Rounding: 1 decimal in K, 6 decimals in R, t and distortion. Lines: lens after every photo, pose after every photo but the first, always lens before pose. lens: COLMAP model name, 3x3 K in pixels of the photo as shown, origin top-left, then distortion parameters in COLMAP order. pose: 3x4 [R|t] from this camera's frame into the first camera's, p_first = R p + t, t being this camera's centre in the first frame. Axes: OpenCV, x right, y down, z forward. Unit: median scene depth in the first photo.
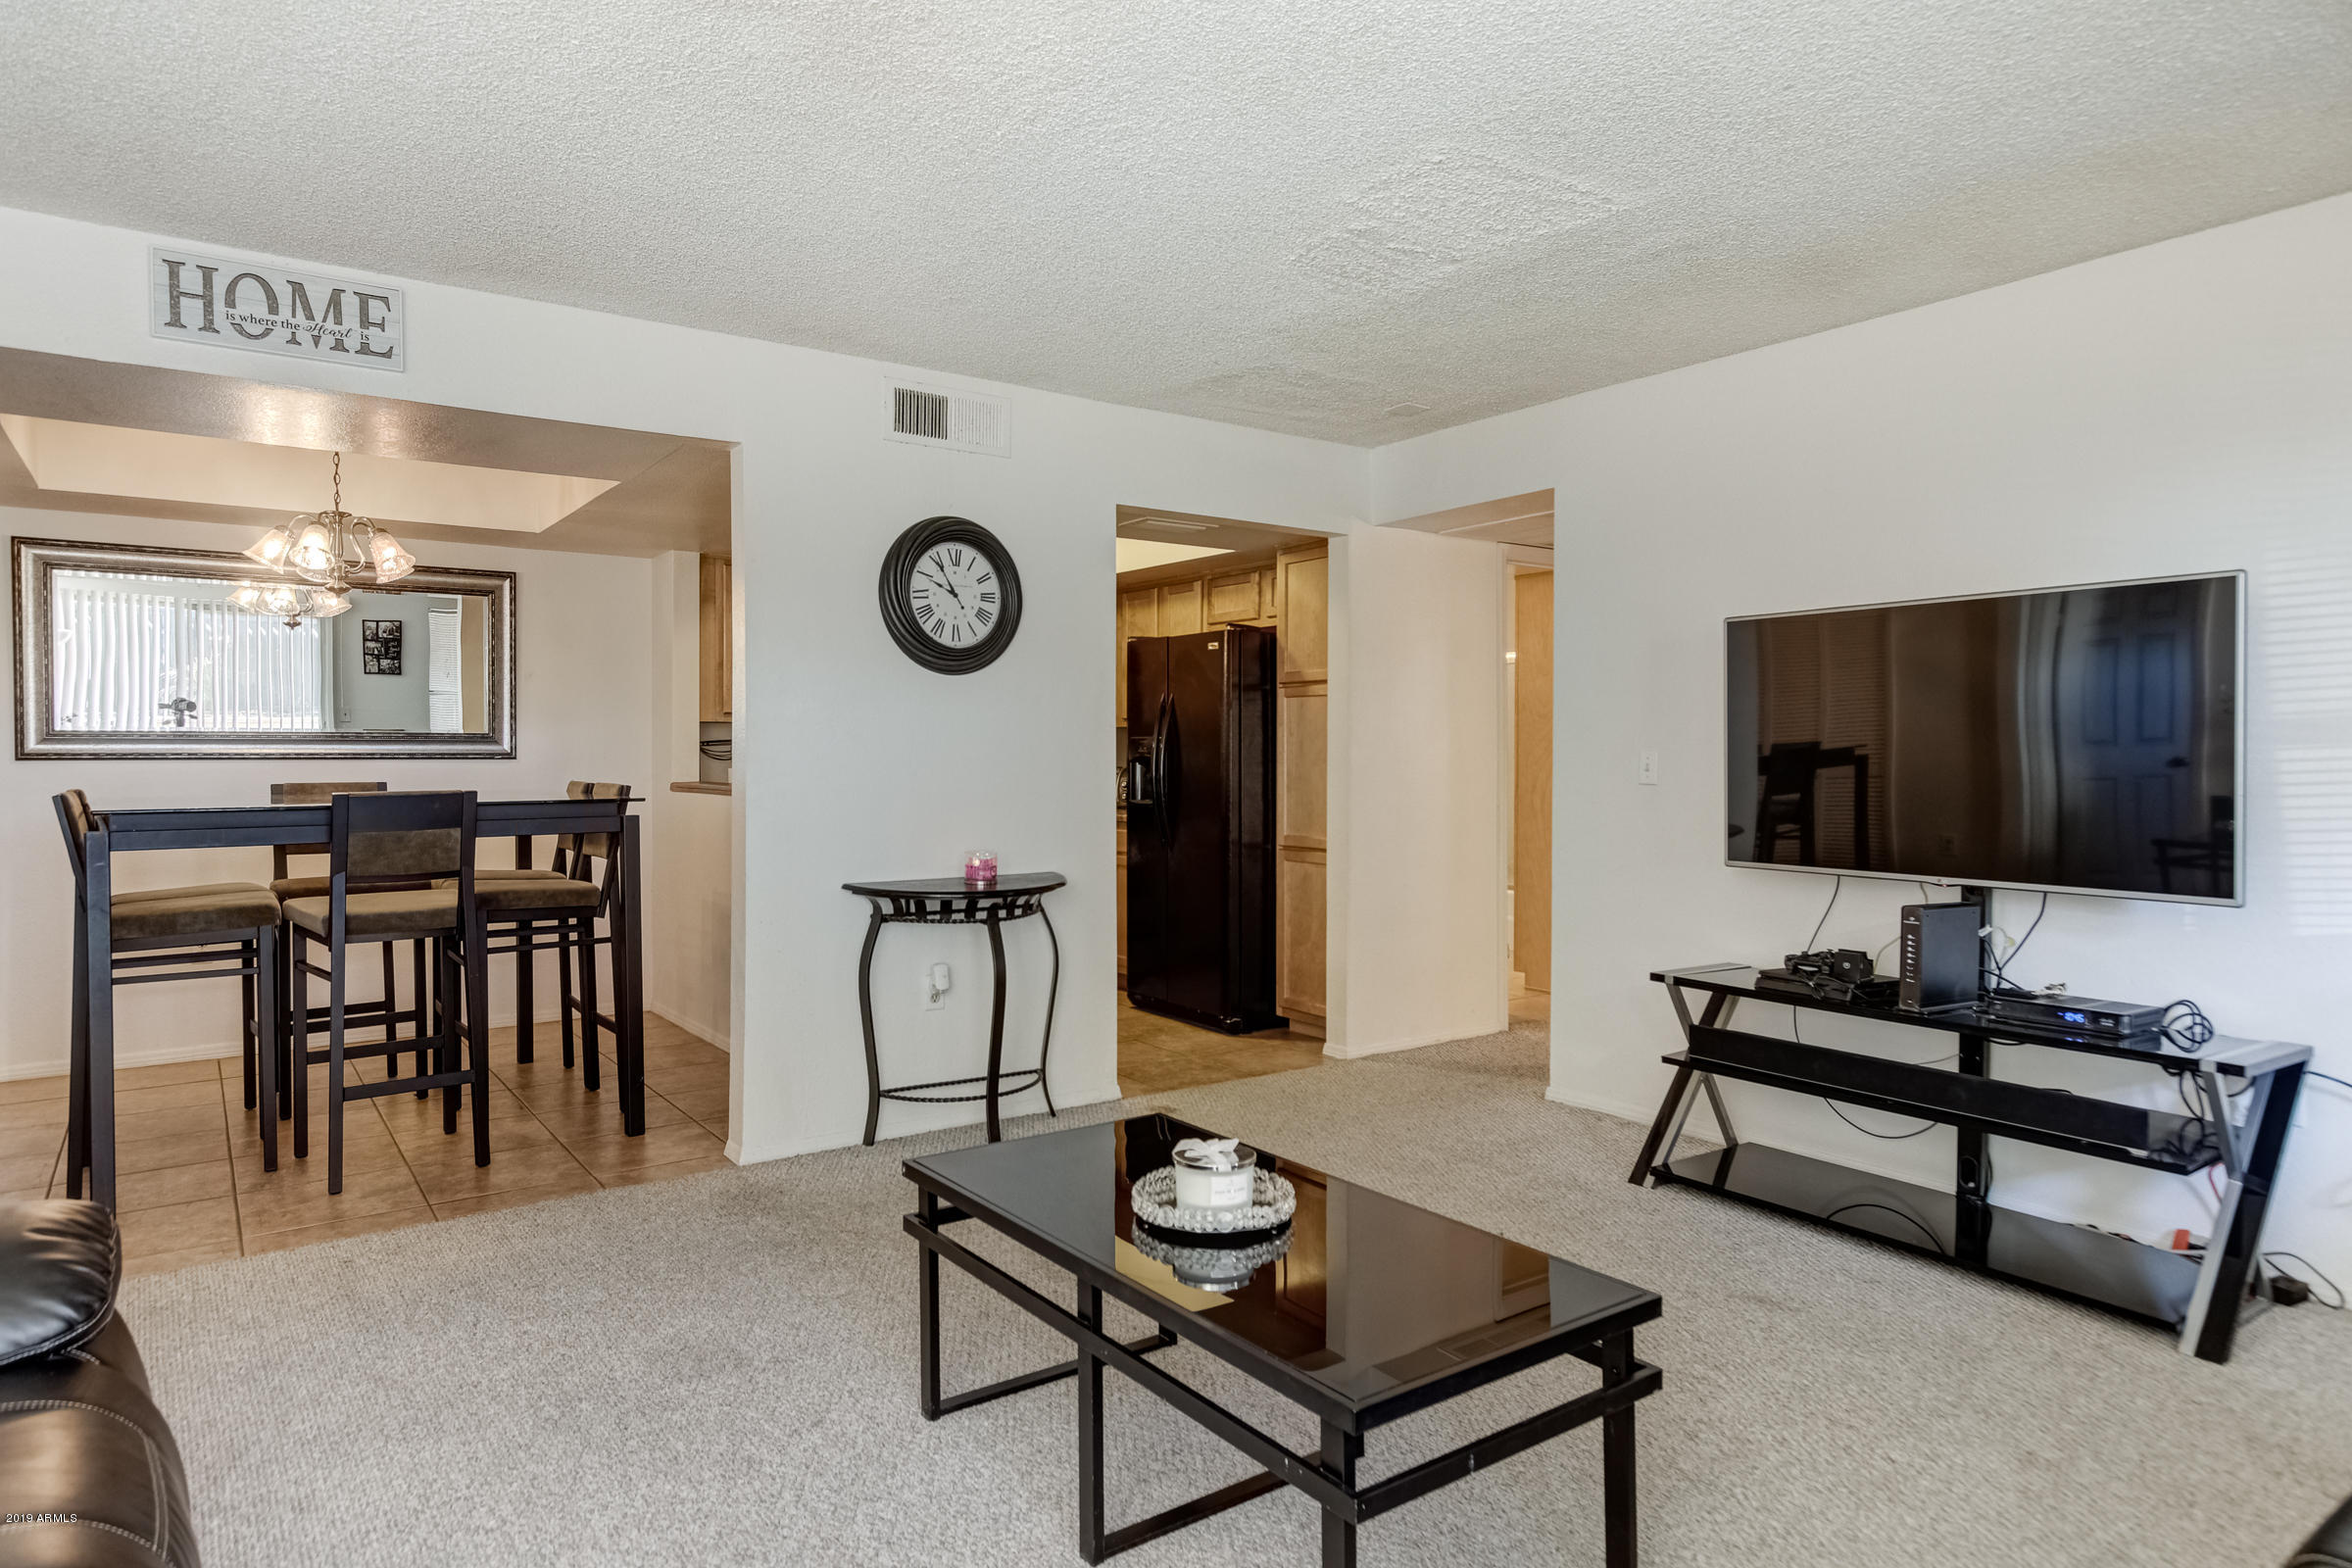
lens RADIAL K [[1378.0, 0, 1126.2], [0, 1378.0, 779.6], [0, 0, 1]] dist [0.014975, 0.003615]
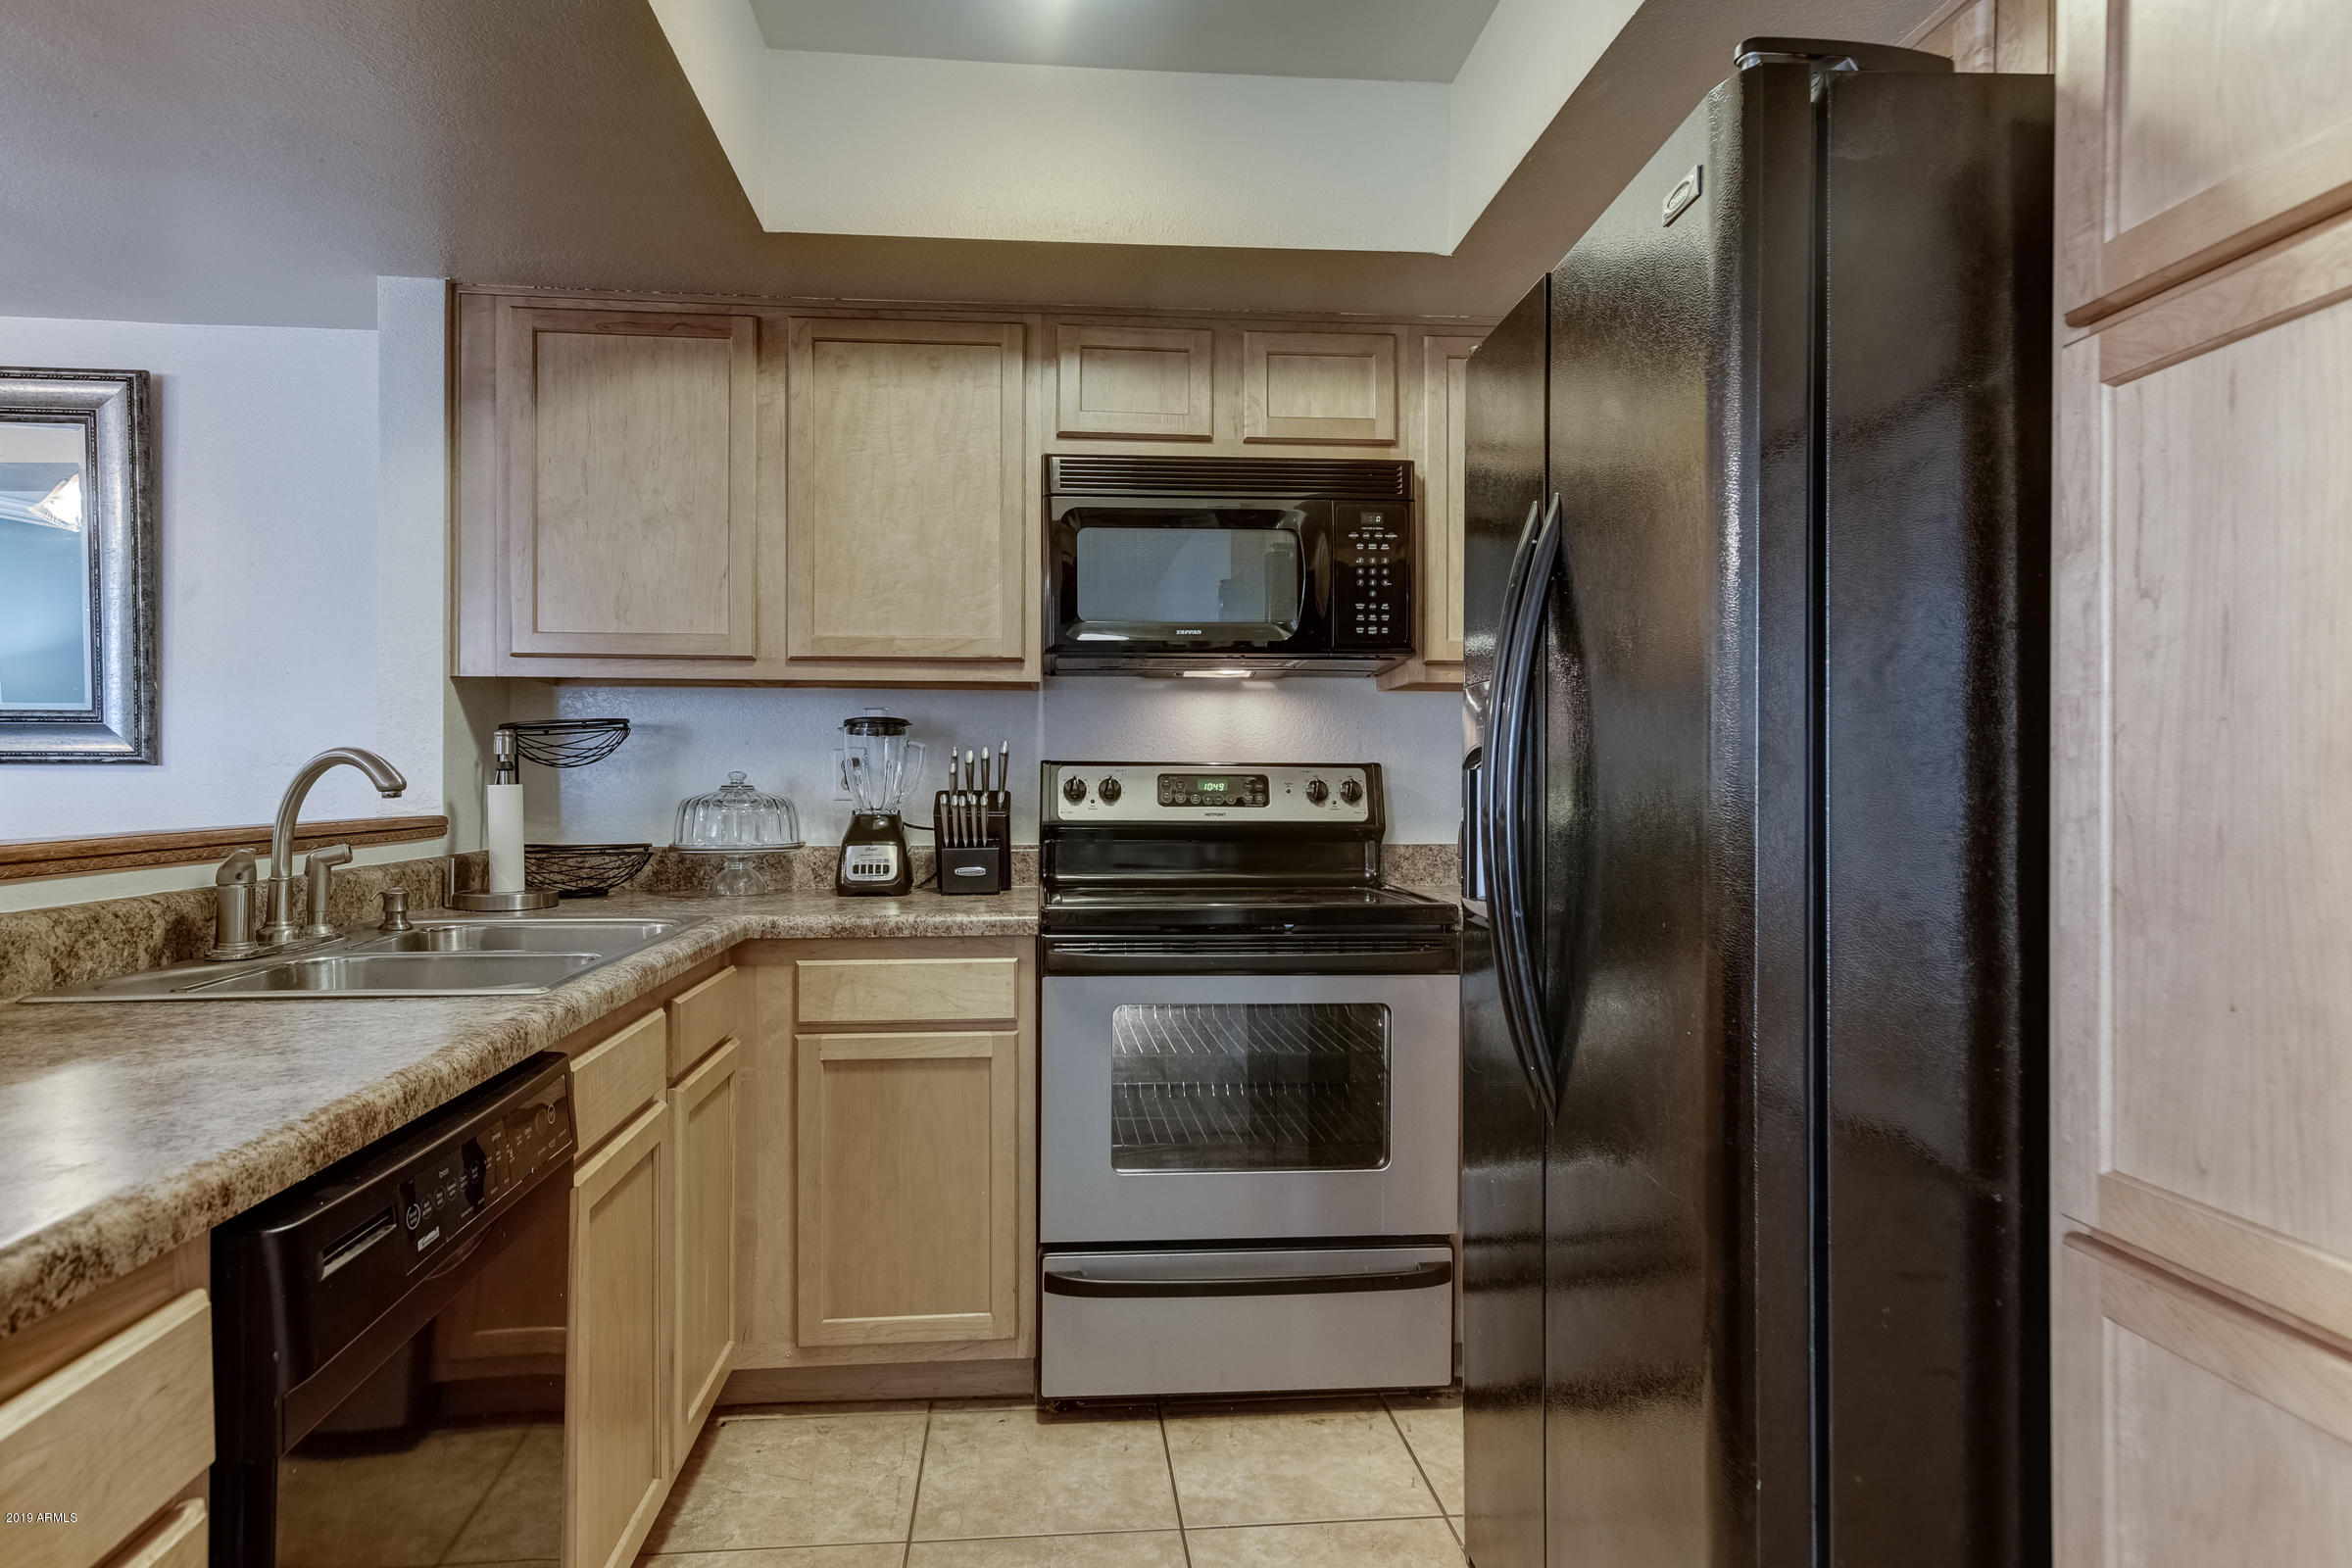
lens RADIAL K [[1378.0, 0, 1126.2], [0, 1378.0, 779.6], [0, 0, 1]] dist [0.014975, 0.003615]
pose [[0.862994, 0.001282, -0.505213, 0.112782], [-0.010422, 0.999829, -0.015265, -0.005836], [0.505107, 0.018438, 0.862860, 0.904437]]
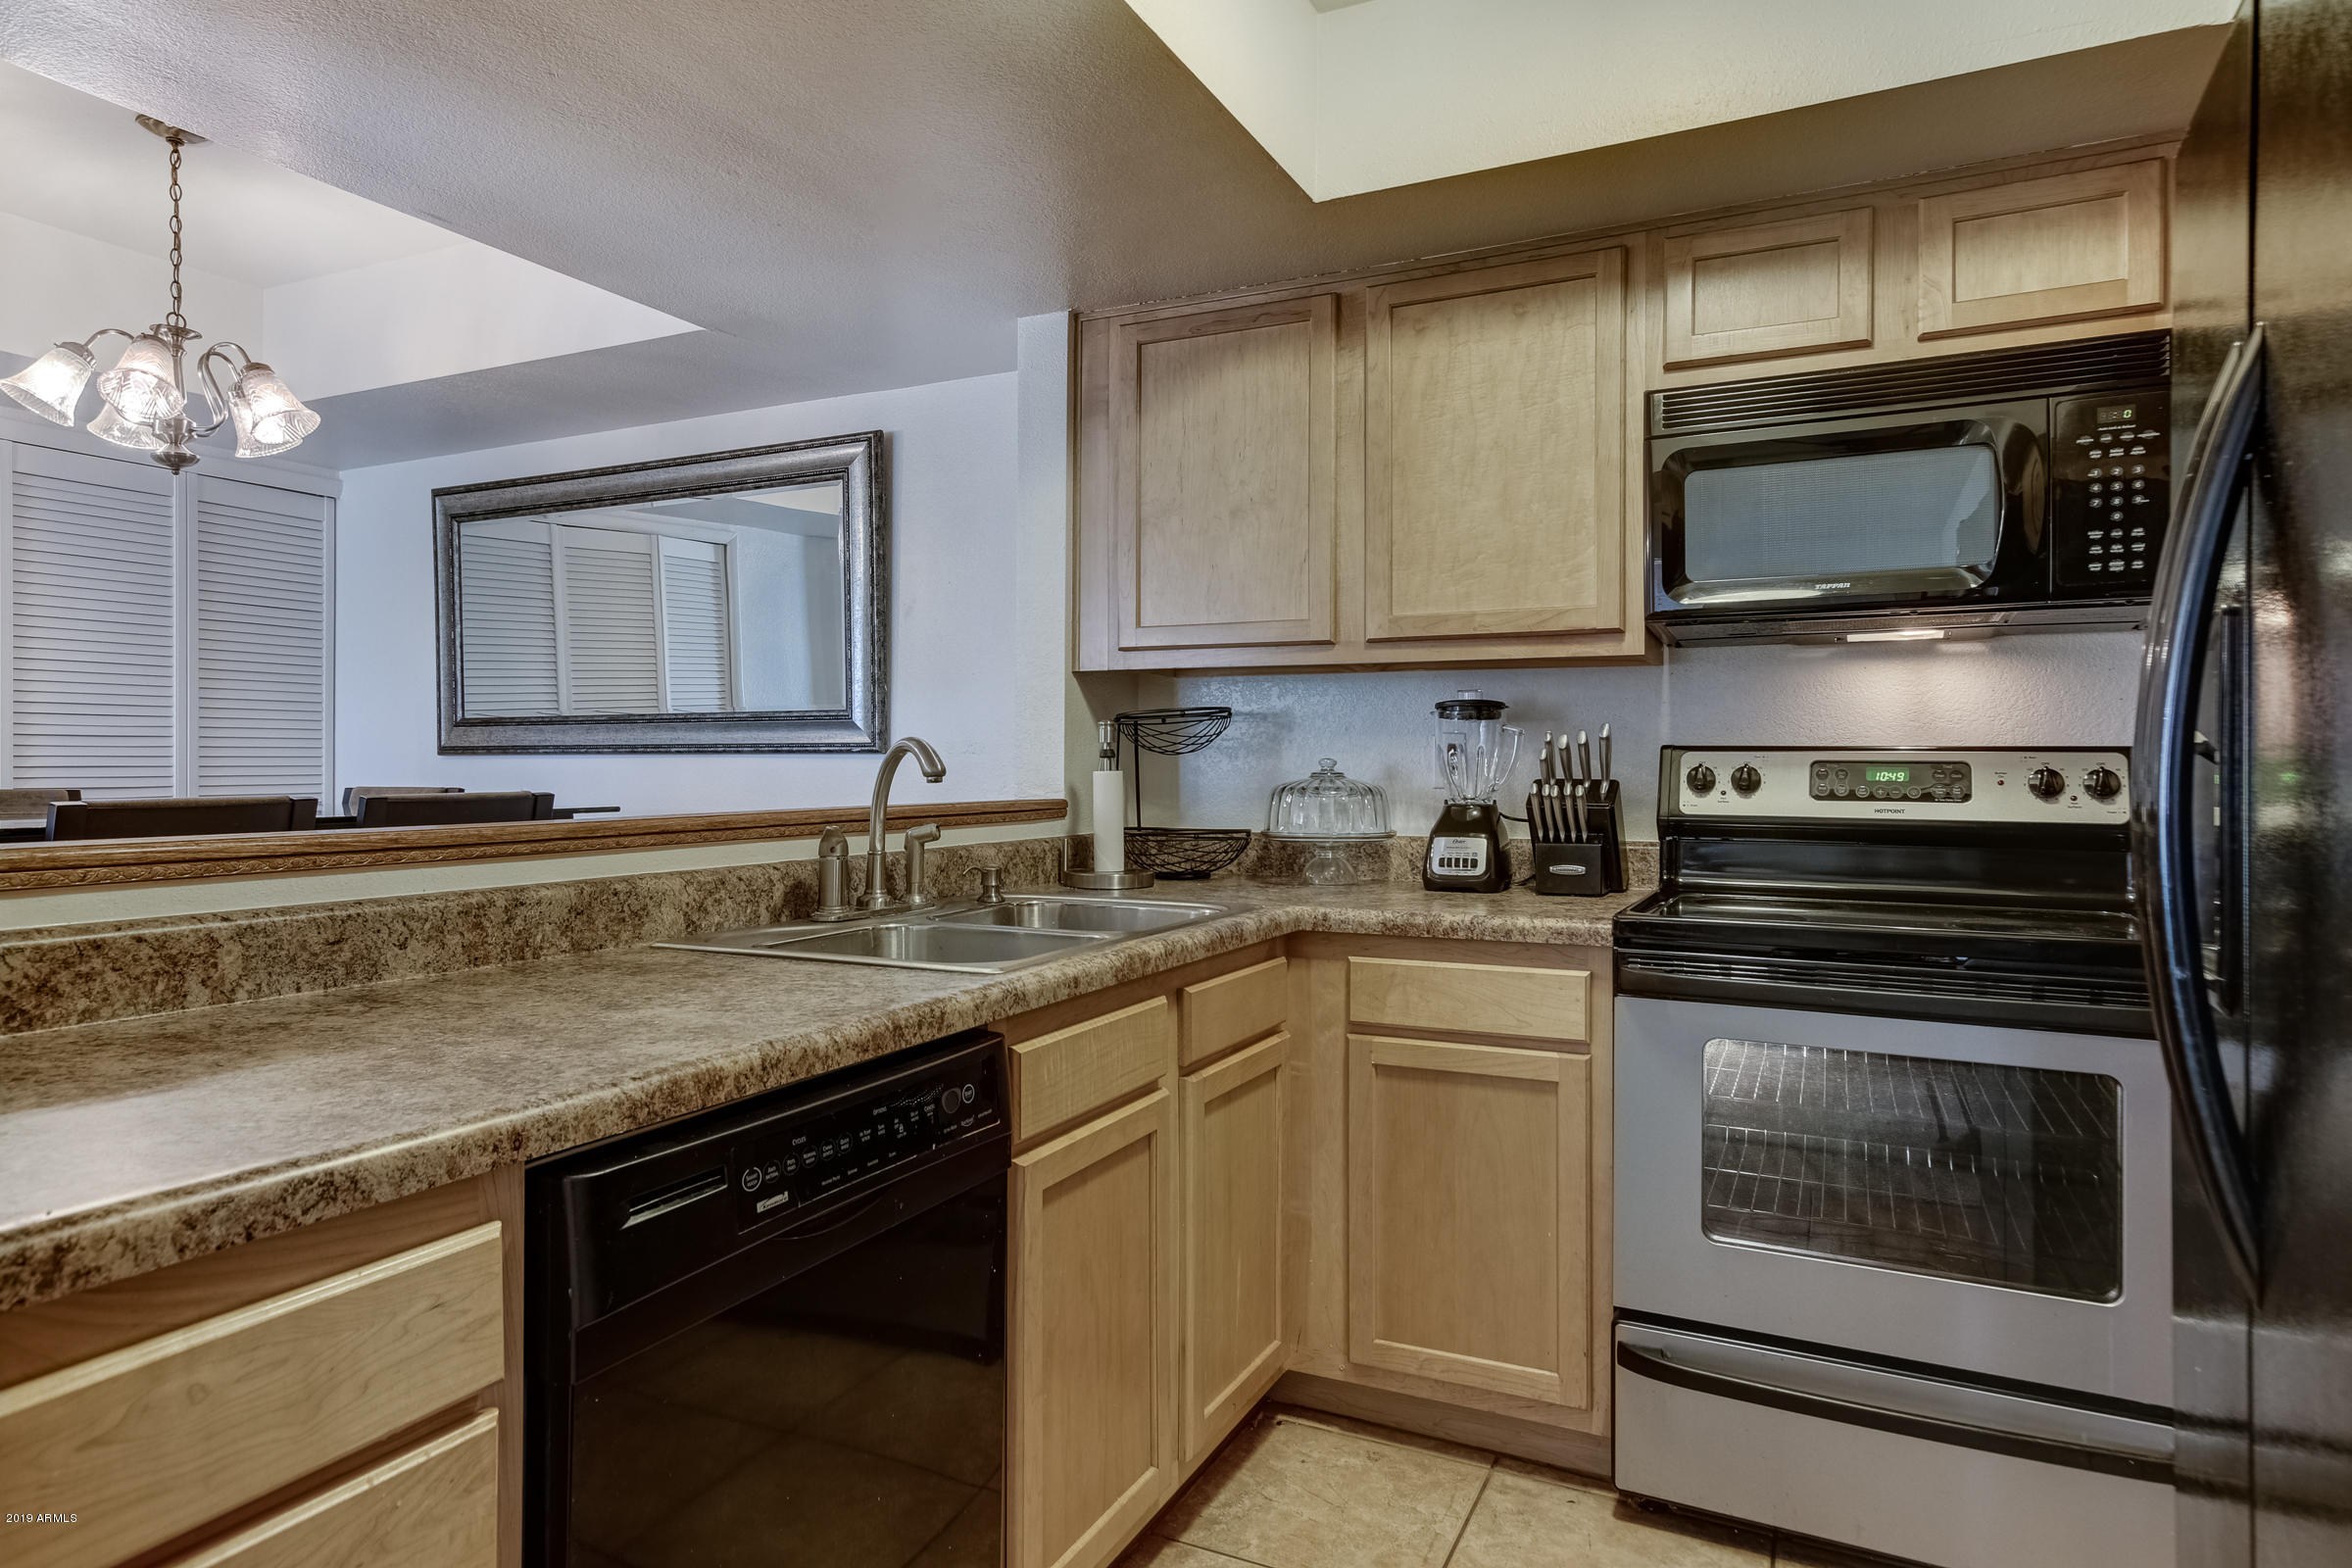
lens RADIAL K [[1364.6, 0, 1136.8], [0, 1364.6, 755.2], [0, 0, 1]] dist [-0.000428, 0.023106]
pose [[0.477166, -0.004548, -0.878801, 0.136569], [-0.018325, 0.999718, -0.015124, -0.007646], [0.878622, 0.023320, 0.476948, 0.982206]]
